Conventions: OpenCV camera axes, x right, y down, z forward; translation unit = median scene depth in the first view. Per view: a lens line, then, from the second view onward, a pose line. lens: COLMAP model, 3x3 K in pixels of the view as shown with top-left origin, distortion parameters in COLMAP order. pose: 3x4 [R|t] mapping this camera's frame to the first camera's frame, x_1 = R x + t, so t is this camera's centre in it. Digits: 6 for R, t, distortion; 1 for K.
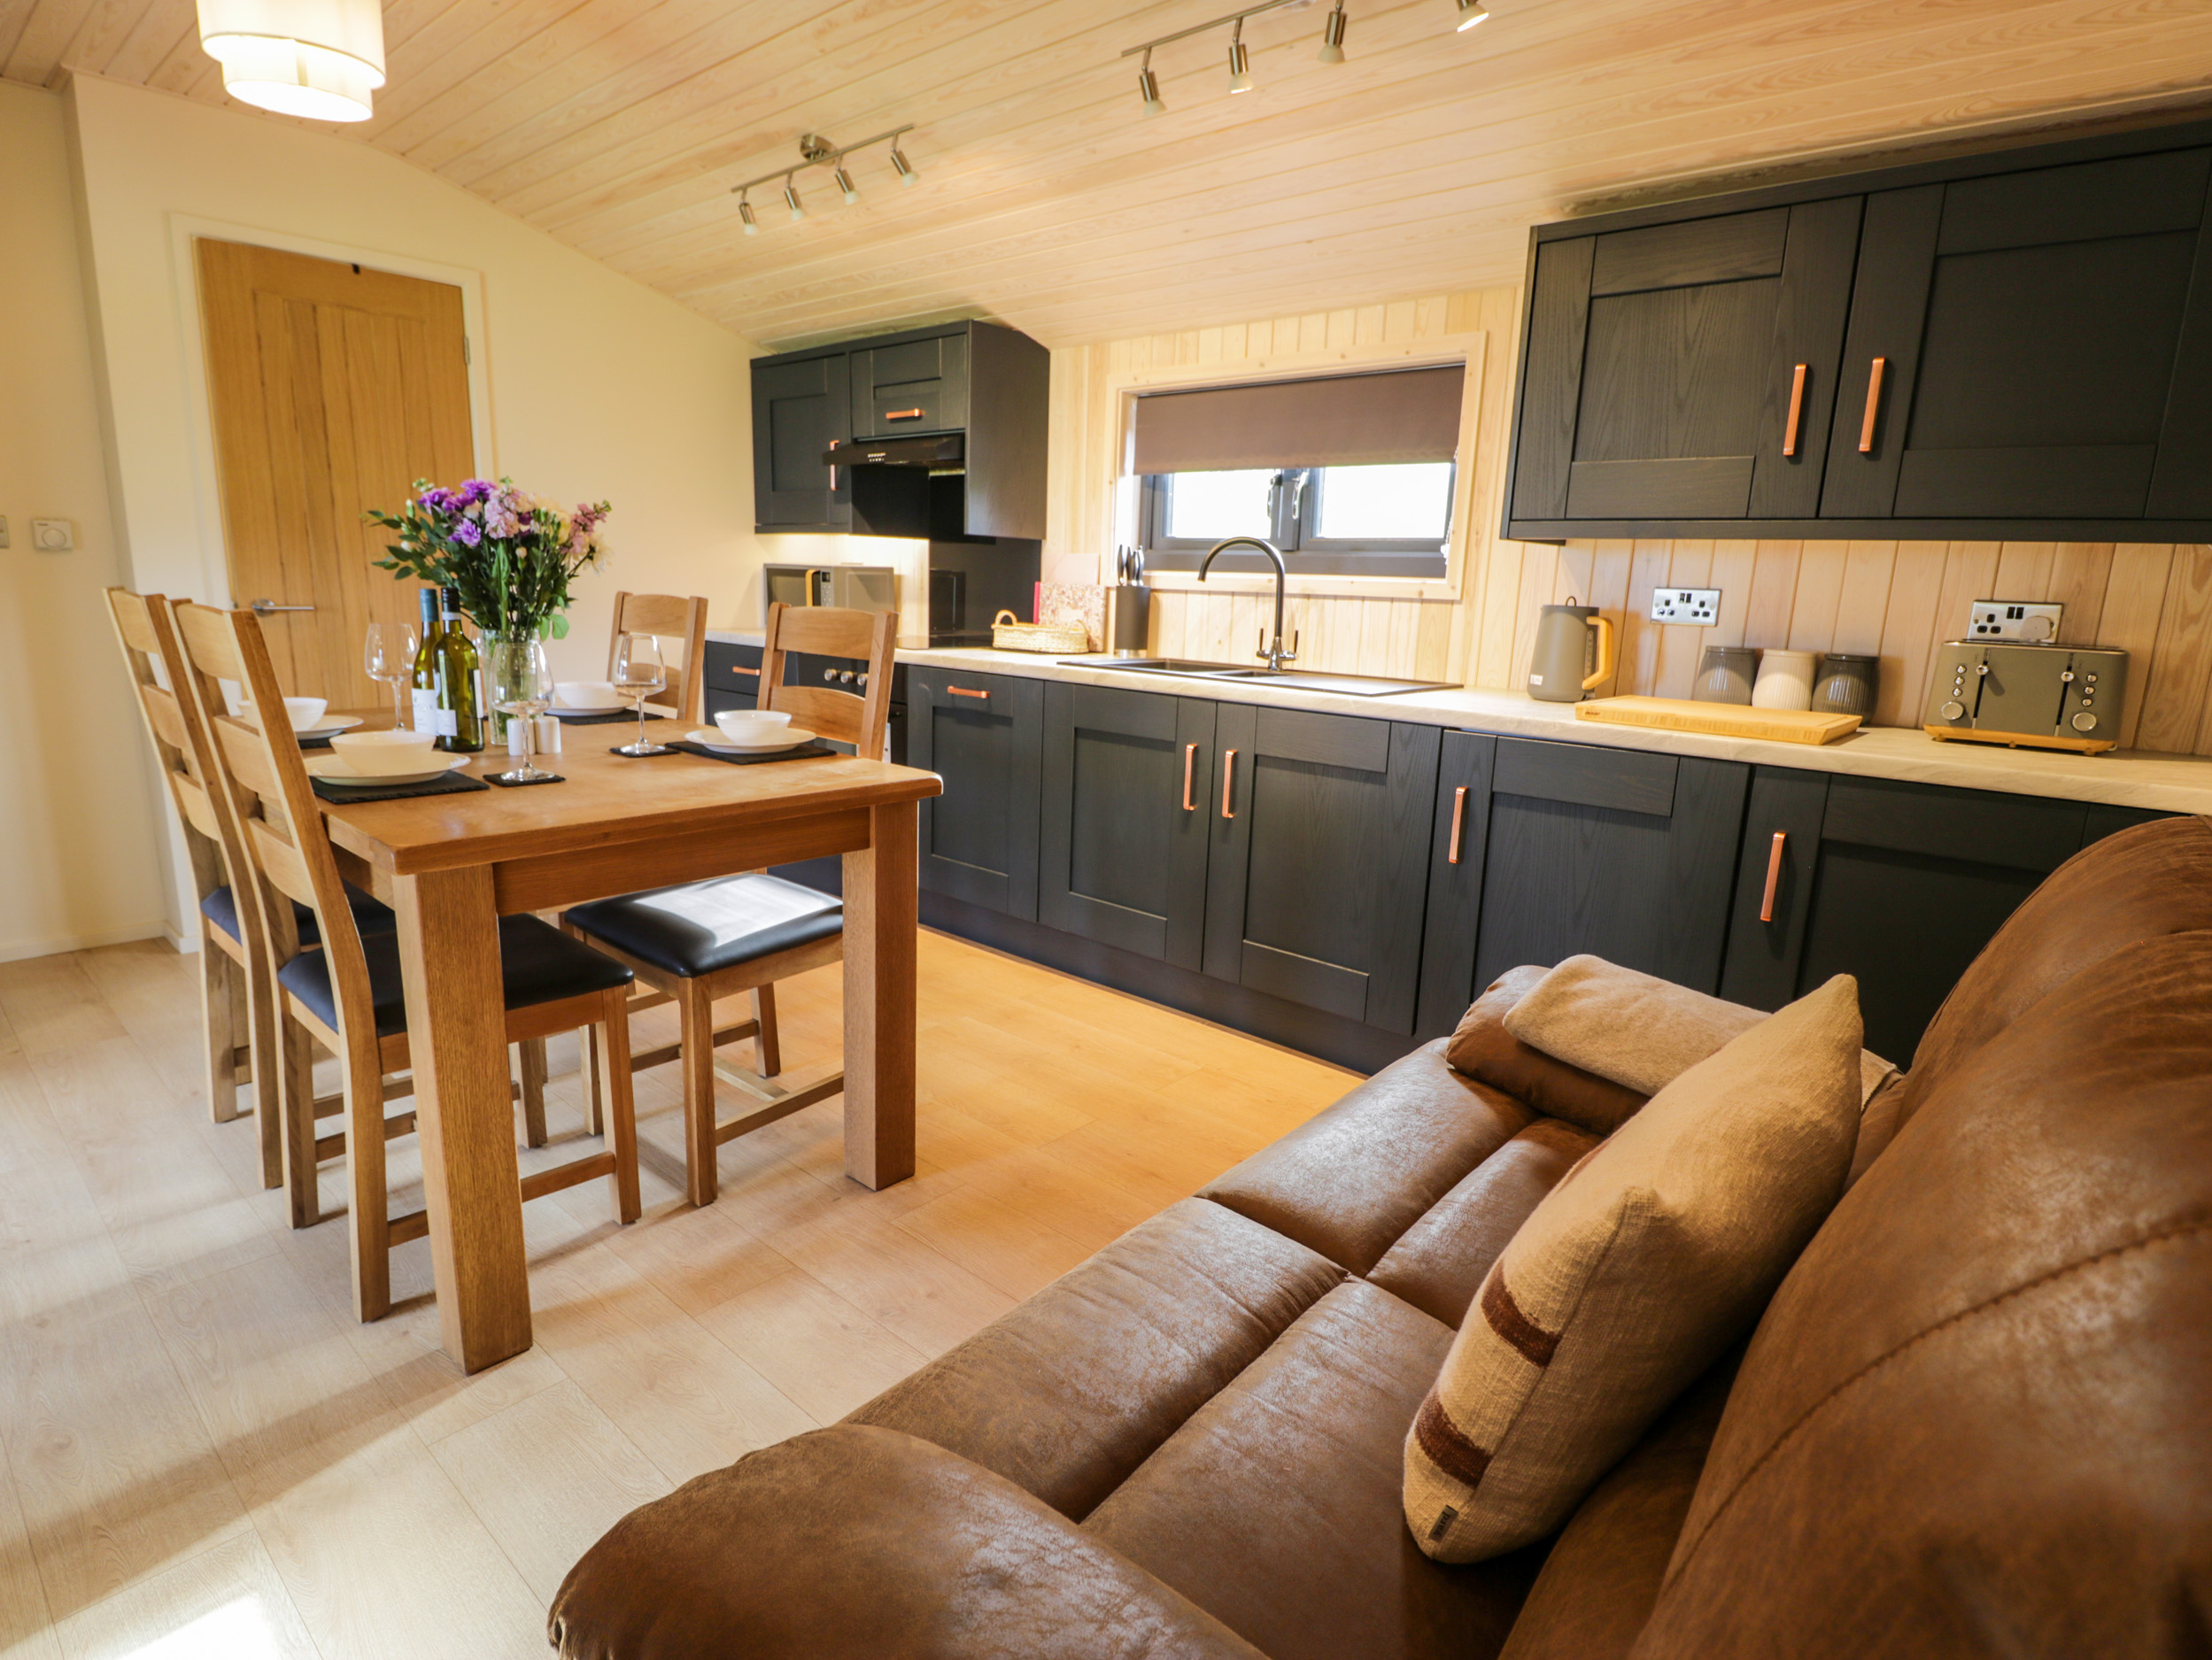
lens RADIAL K [[1147.1, 0, 1109.0], [0, 1147.1, 829.3], [0, 0, 1]] dist [0.002599, -0.016116]
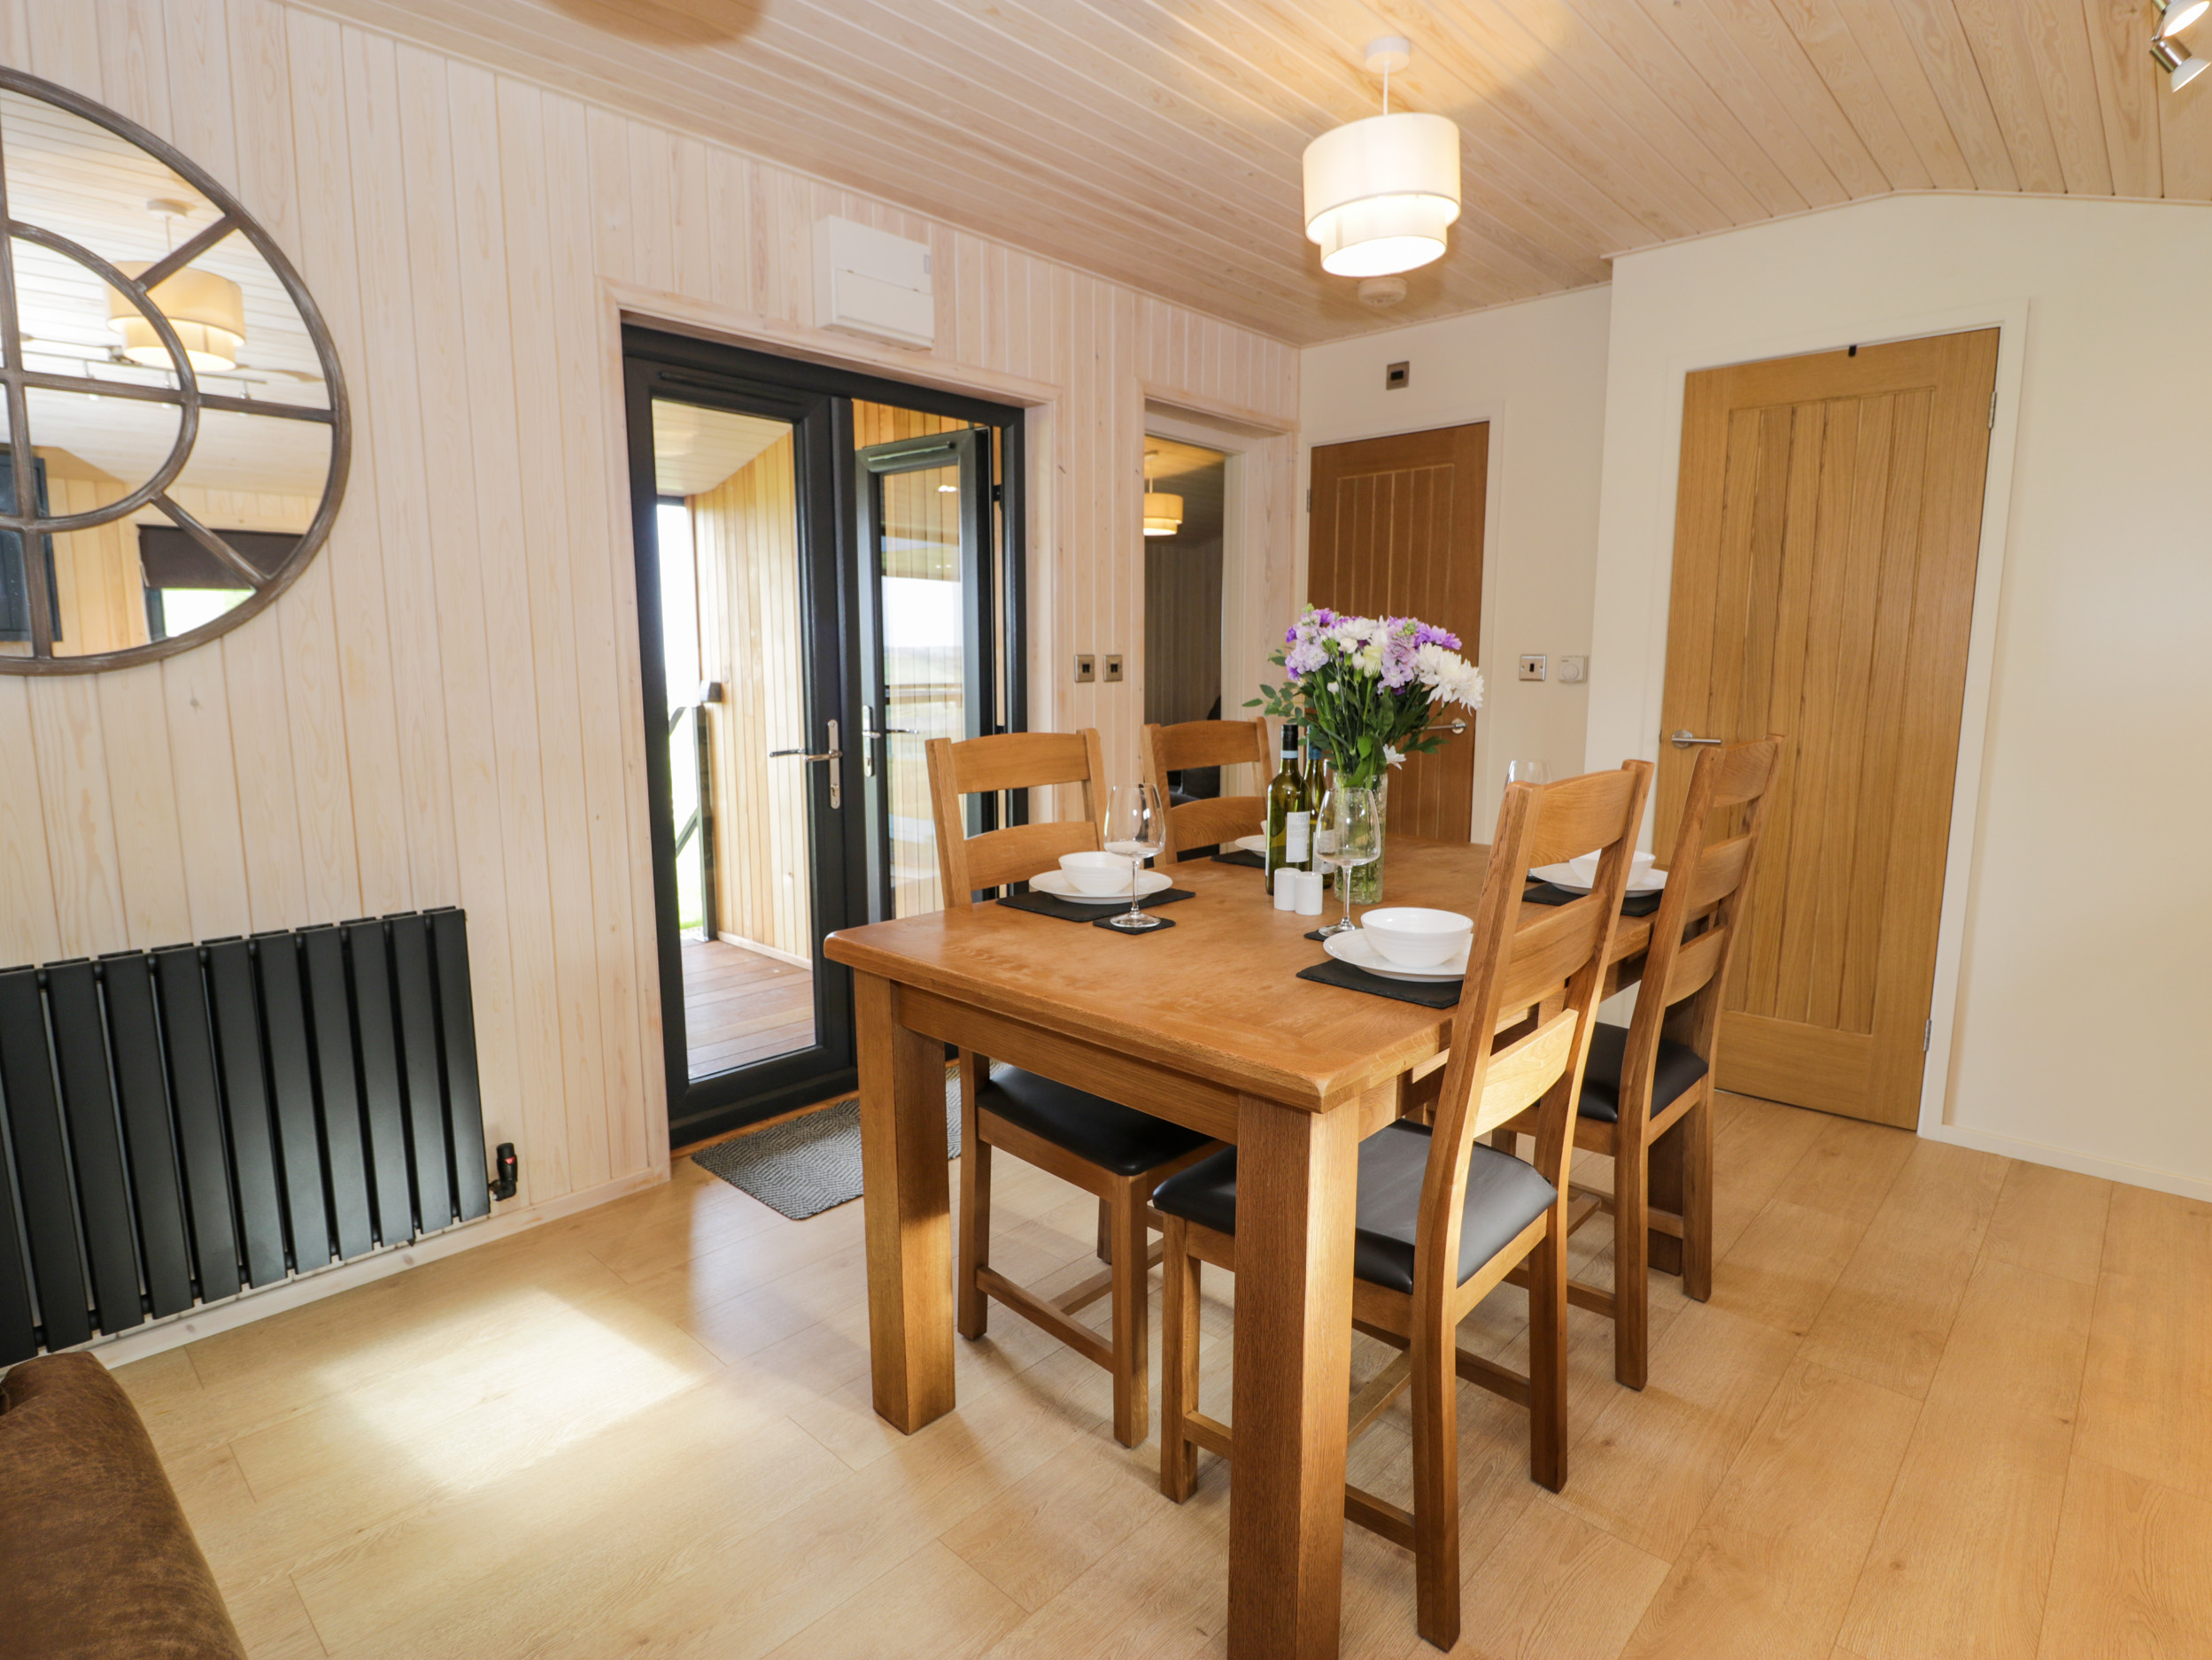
lens RADIAL K [[1147.1, 0, 1109.0], [0, 1147.1, 829.3], [0, 0, 1]] dist [0.002599, -0.016116]
pose [[-0.040707, 0.117003, -0.992297, 0.227503], [-0.210070, 0.969920, 0.122983, -0.125186], [0.976838, 0.213458, -0.014904, 0.509024]]
